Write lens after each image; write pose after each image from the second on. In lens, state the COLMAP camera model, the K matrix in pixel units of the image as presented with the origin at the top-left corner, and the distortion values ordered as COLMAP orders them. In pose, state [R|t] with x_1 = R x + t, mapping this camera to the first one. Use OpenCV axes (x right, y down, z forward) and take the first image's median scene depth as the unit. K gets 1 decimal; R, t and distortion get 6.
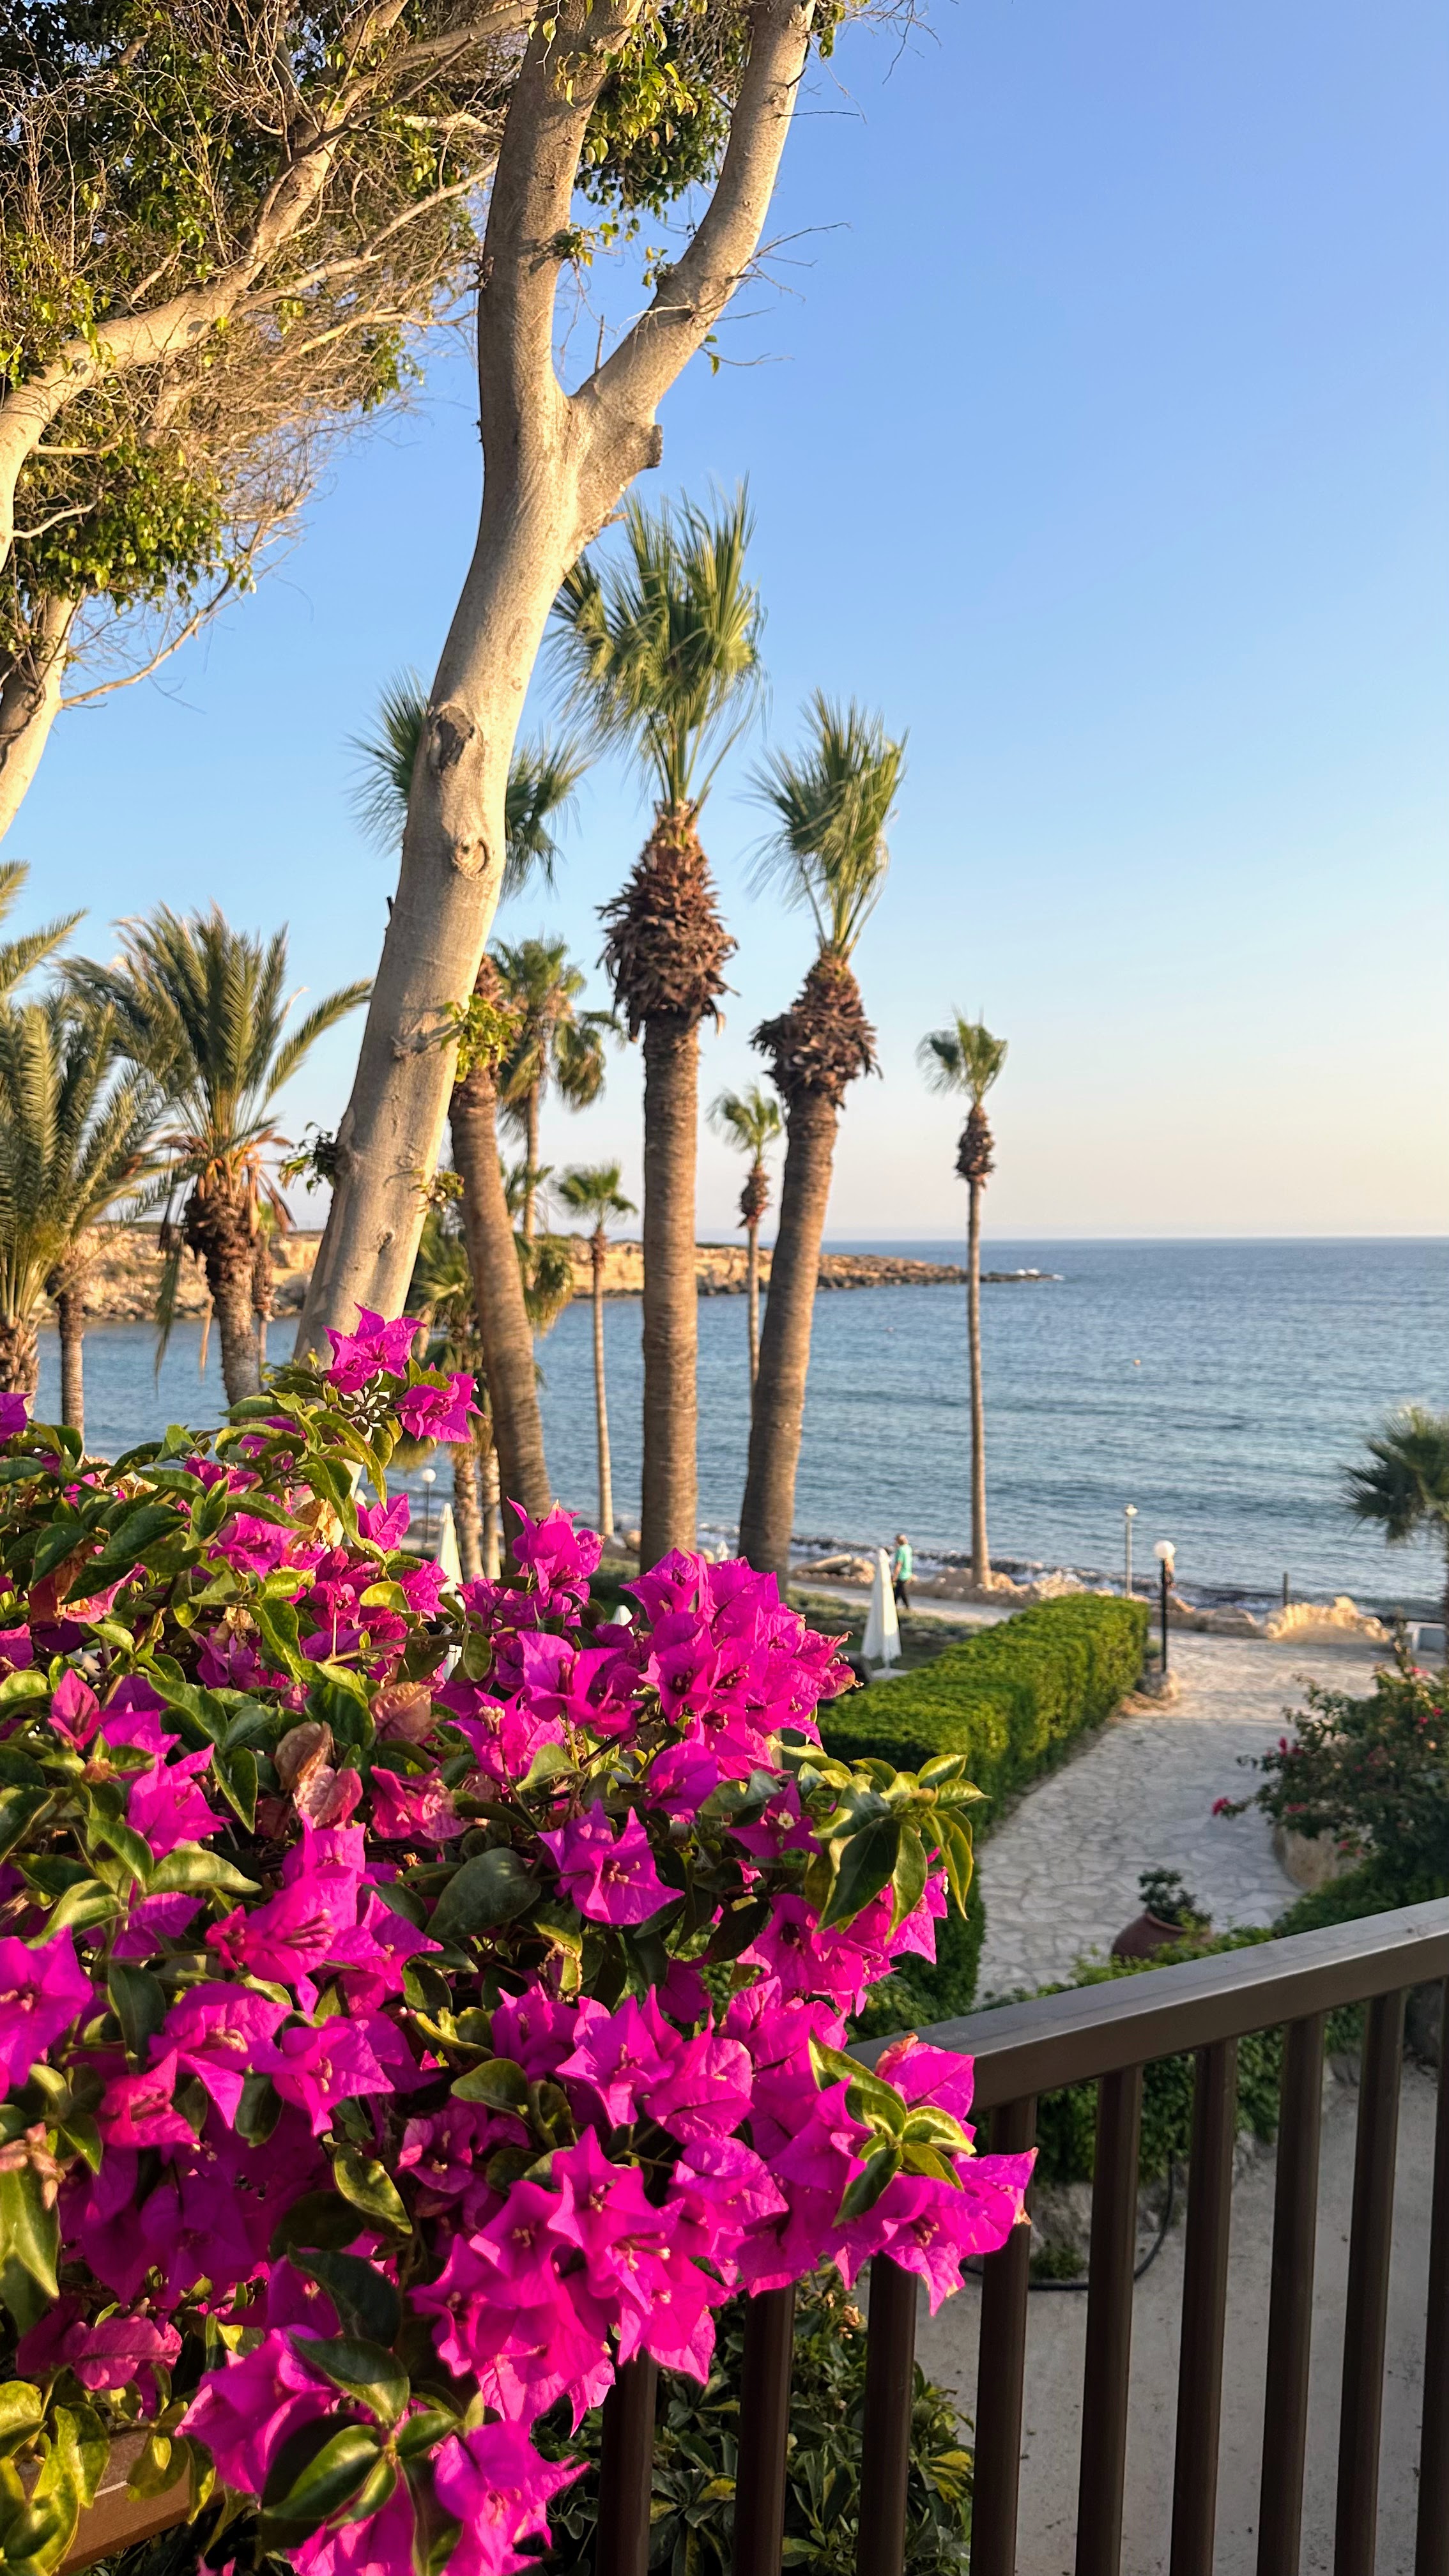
lens RADIAL K [[1775.8, 0, 729.0], [0, 1775.8, 1273.4], [0, 0, 1]] dist [0.118840, -0.002418]
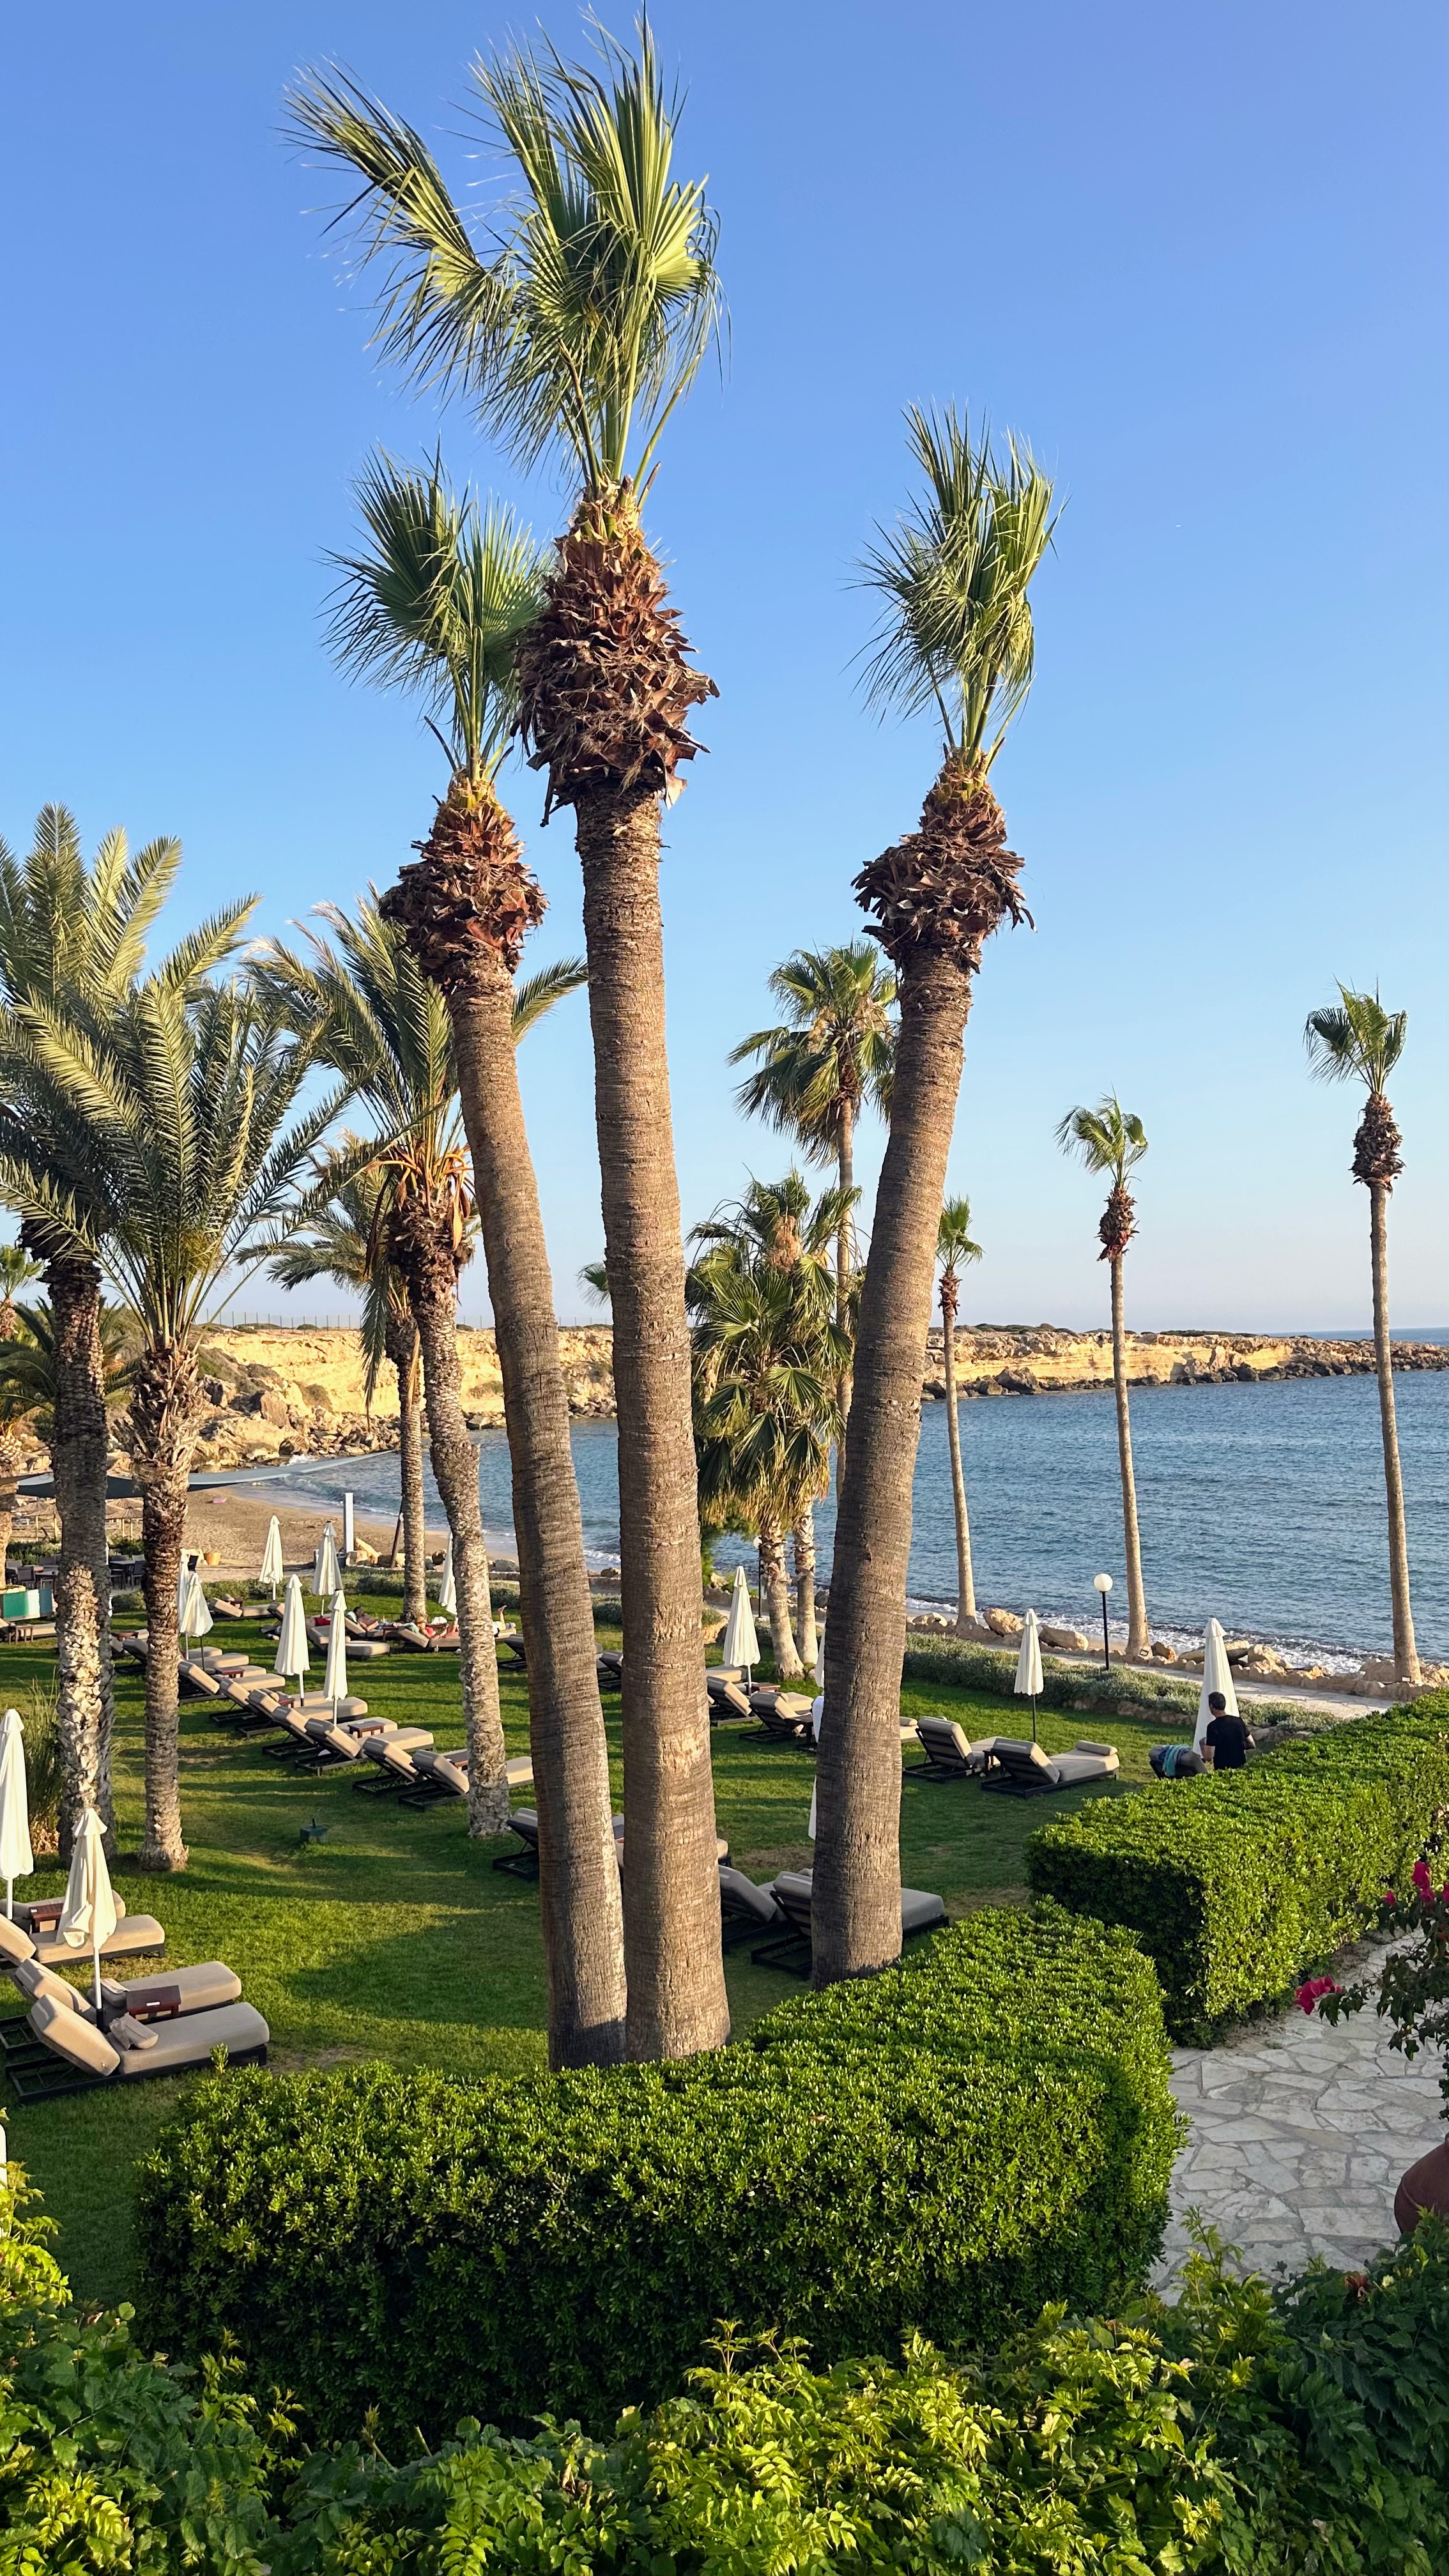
lens RADIAL K [[1775.8, 0, 729.0], [0, 1775.8, 1273.4], [0, 0, 1]] dist [0.118840, -0.002418]
pose [[0.964758, -0.040143, -0.260060, 0.111922], [0.026101, 0.998020, -0.057228, 0.051851], [0.261842, 0.048424, 0.963895, 0.202479]]
